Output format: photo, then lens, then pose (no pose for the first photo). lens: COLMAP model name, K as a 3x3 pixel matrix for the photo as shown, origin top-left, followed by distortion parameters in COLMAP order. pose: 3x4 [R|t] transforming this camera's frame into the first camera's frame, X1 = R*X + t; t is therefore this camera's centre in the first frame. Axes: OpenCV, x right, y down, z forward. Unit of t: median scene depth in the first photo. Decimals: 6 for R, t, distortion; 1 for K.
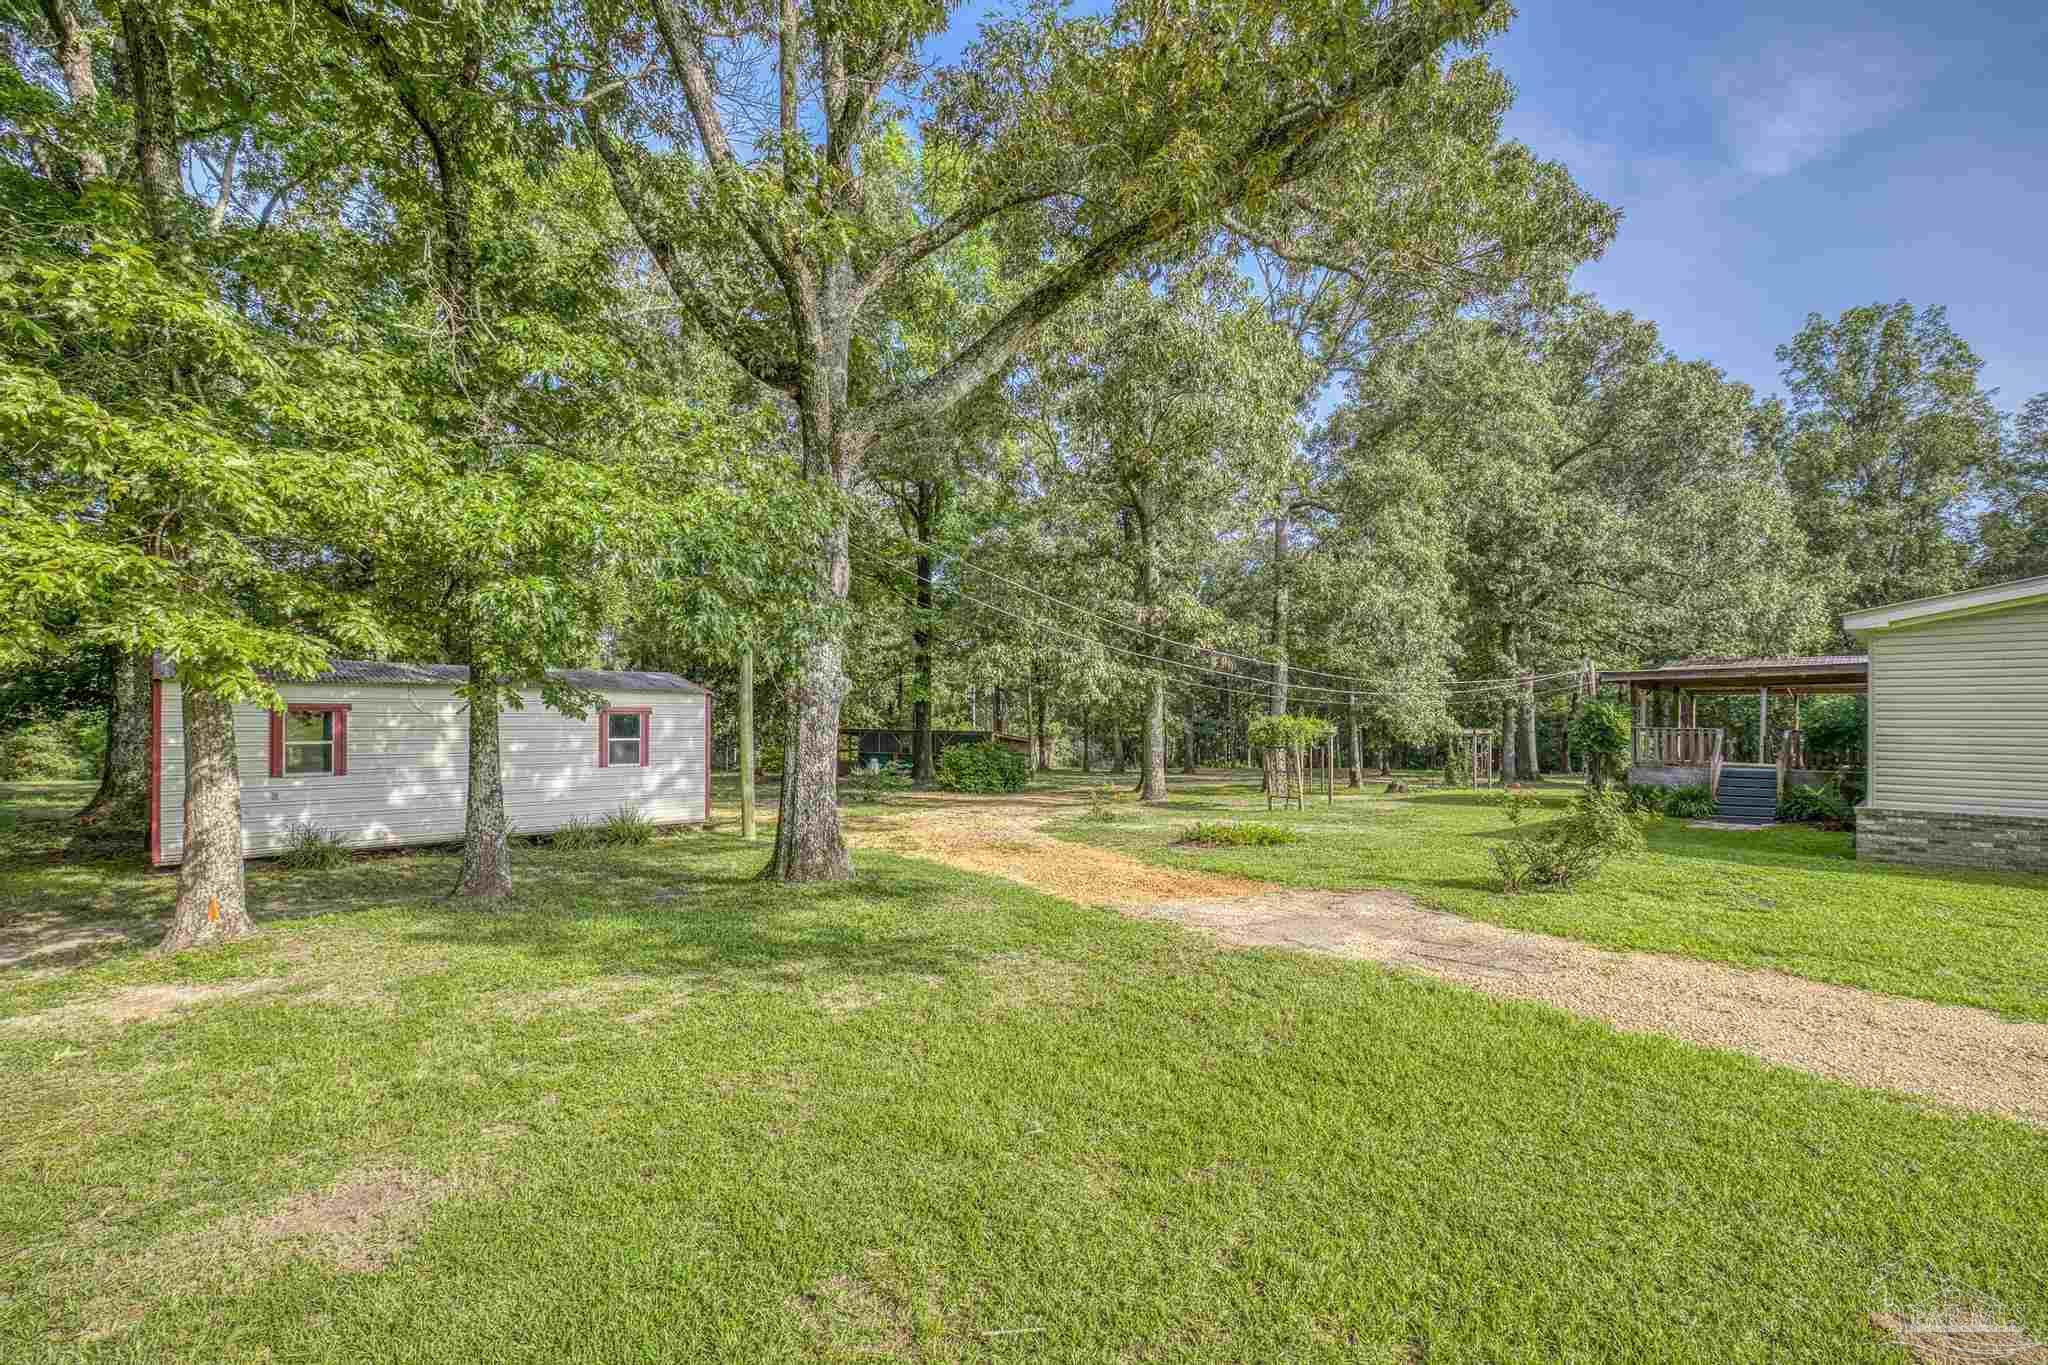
lens RADIAL K [[871.3, 0, 1024.7], [0, 871.3, 718.7], [0, 0, 1]] dist [0.001519, 0.000124]
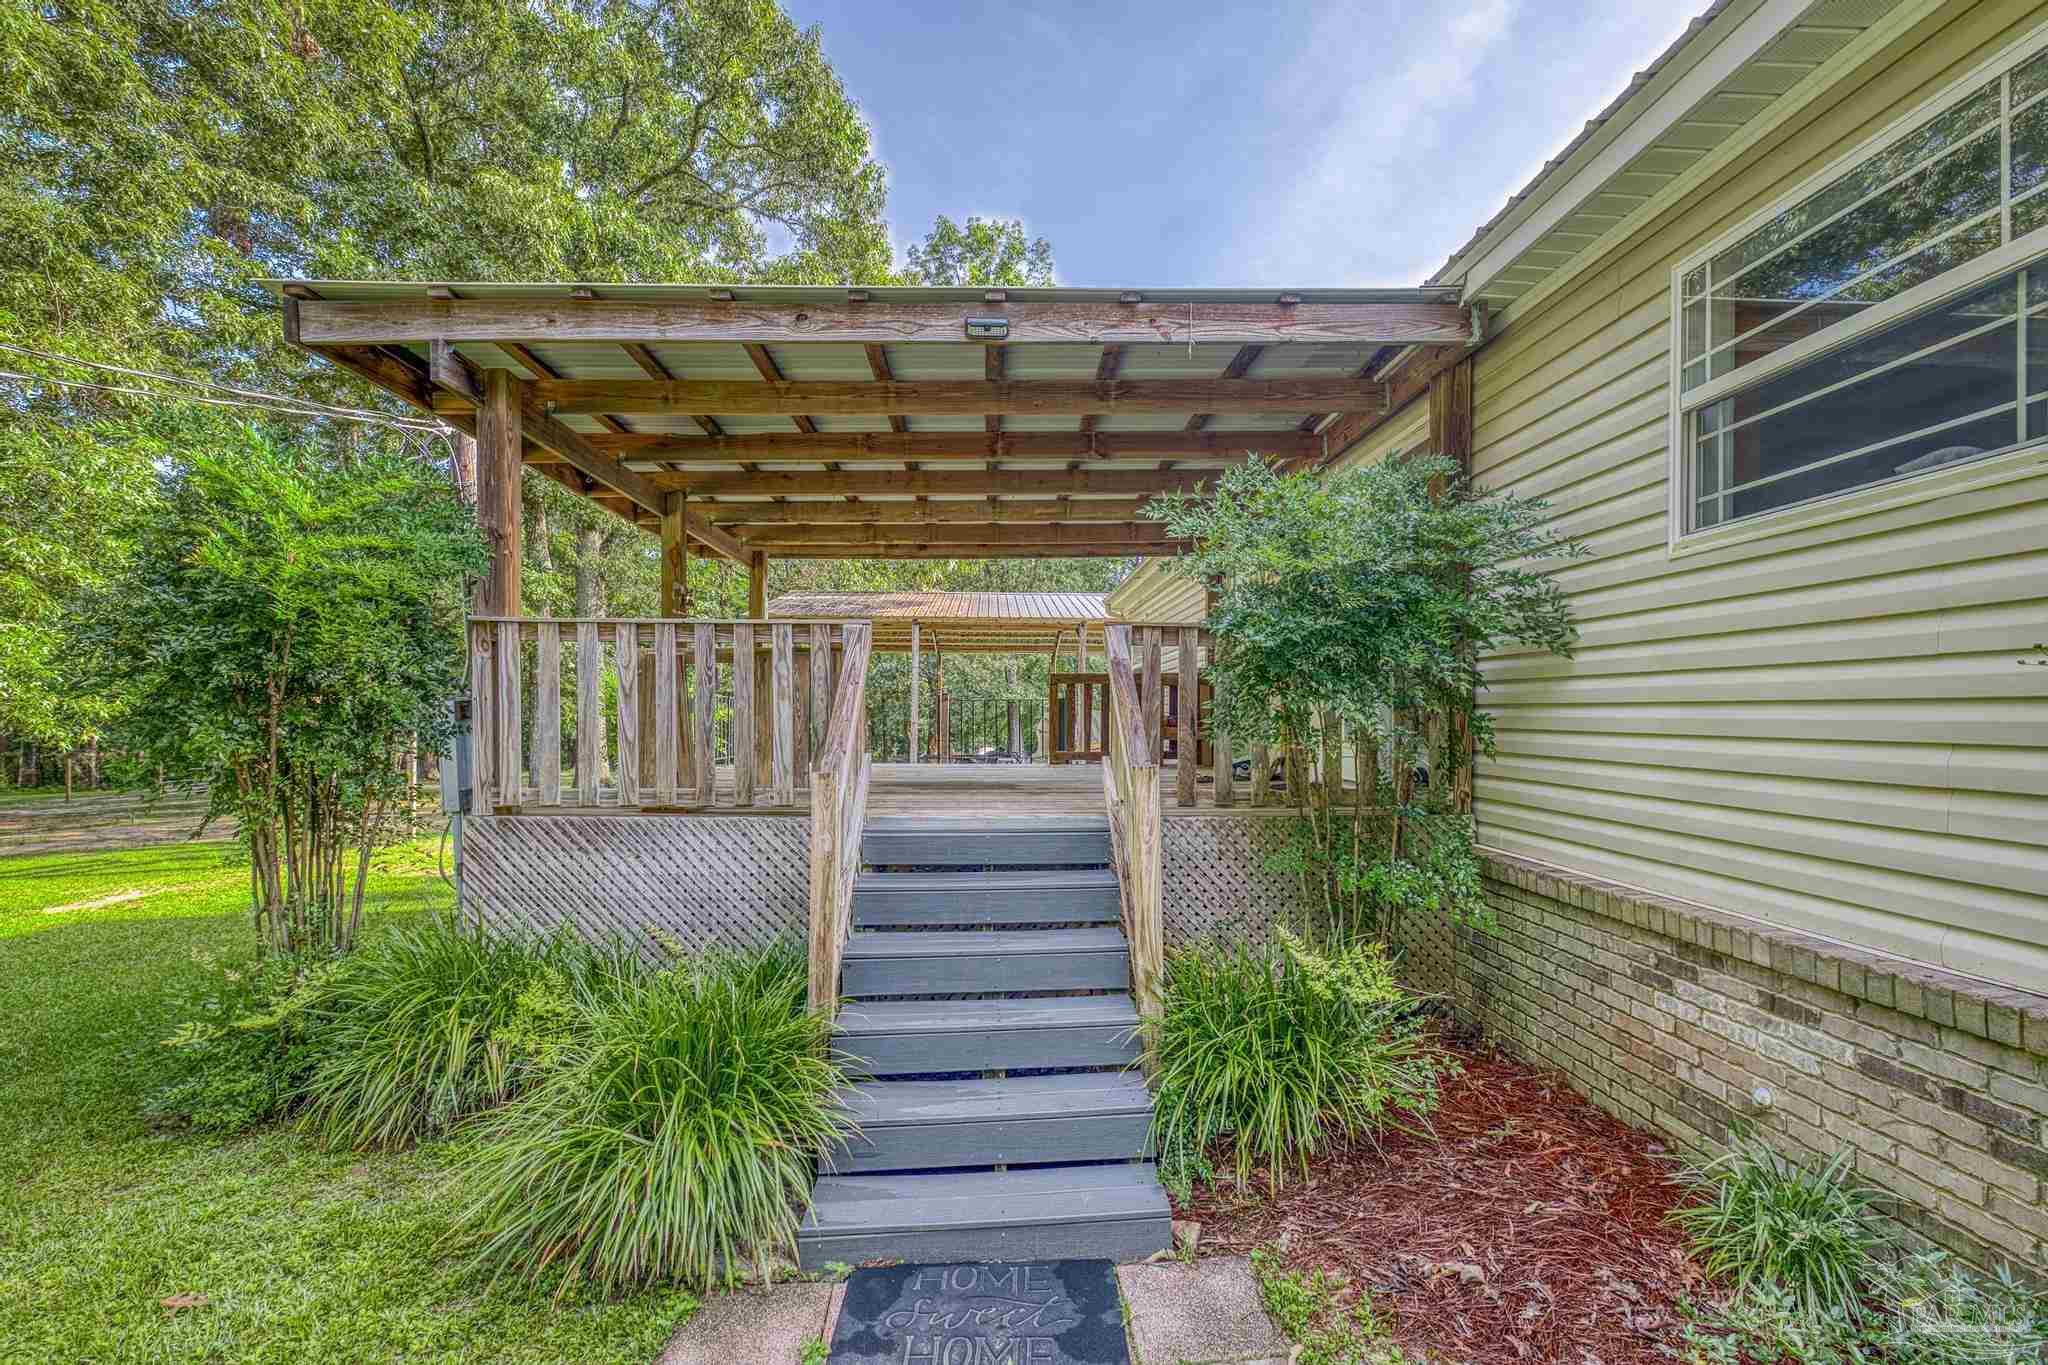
lens RADIAL K [[871.3, 0, 1024.7], [0, 871.3, 718.7], [0, 0, 1]] dist [0.001519, 0.000124]
pose [[0.652856, -0.013710, 0.757358, 0.424995], [0.006365, 0.999900, 0.012614, 0.020074], [-0.757455, -0.003415, 0.652878, 0.532789]]
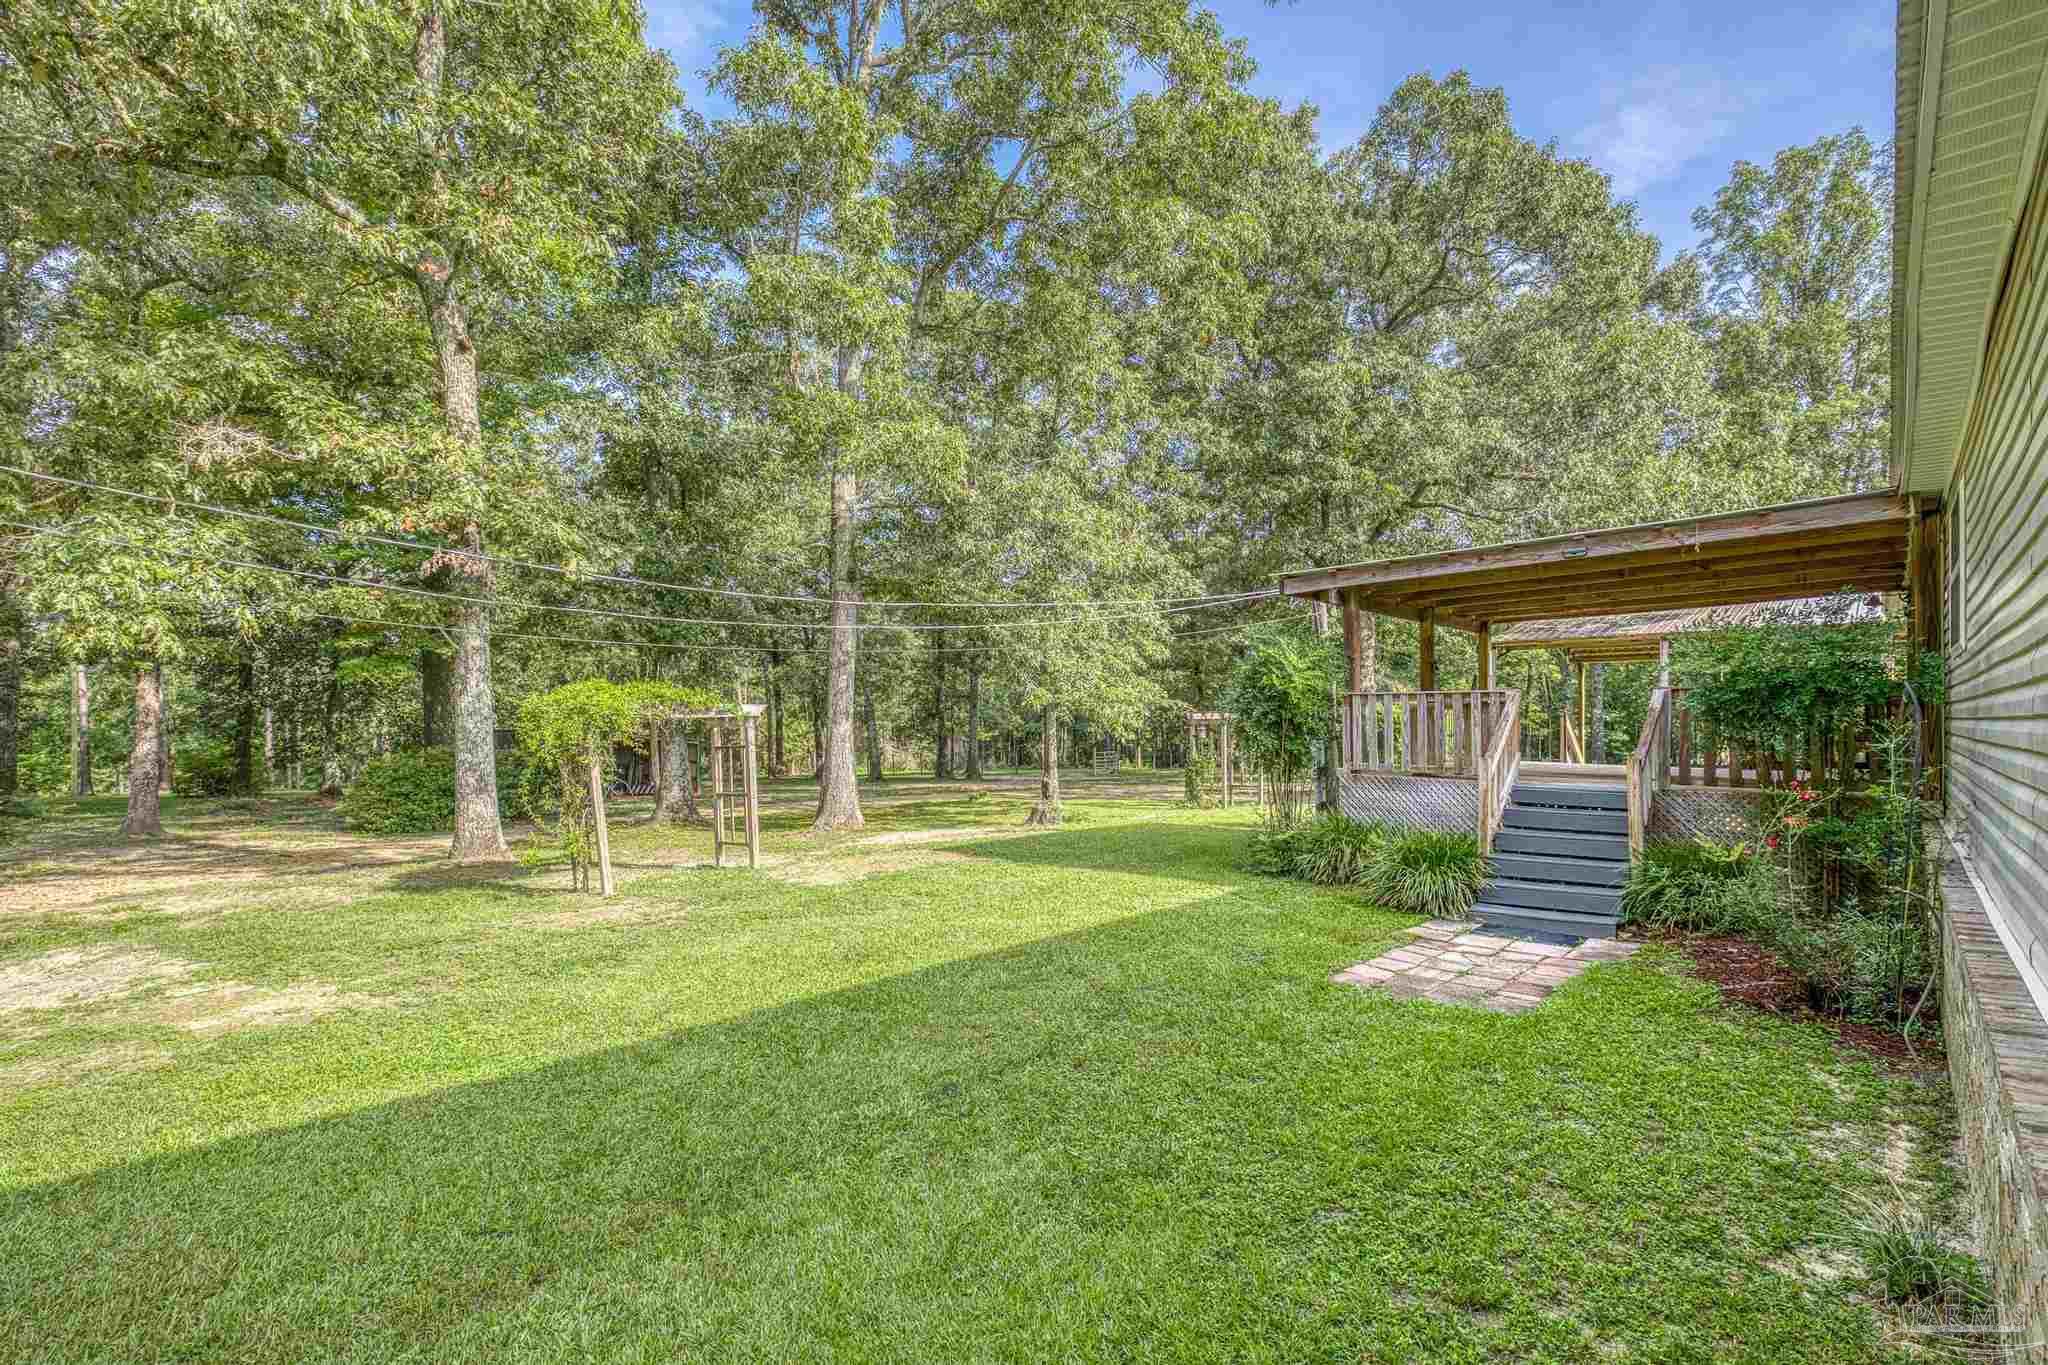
lens RADIAL K [[871.3, 0, 1024.7], [0, 871.3, 718.7], [0, 0, 1]] dist [0.001519, 0.000124]
pose [[0.999186, -0.013970, 0.037839, 0.343444], [0.013952, 0.999902, 0.000753, 0.013925], [-0.037846, -0.000225, 0.999284, 0.369445]]
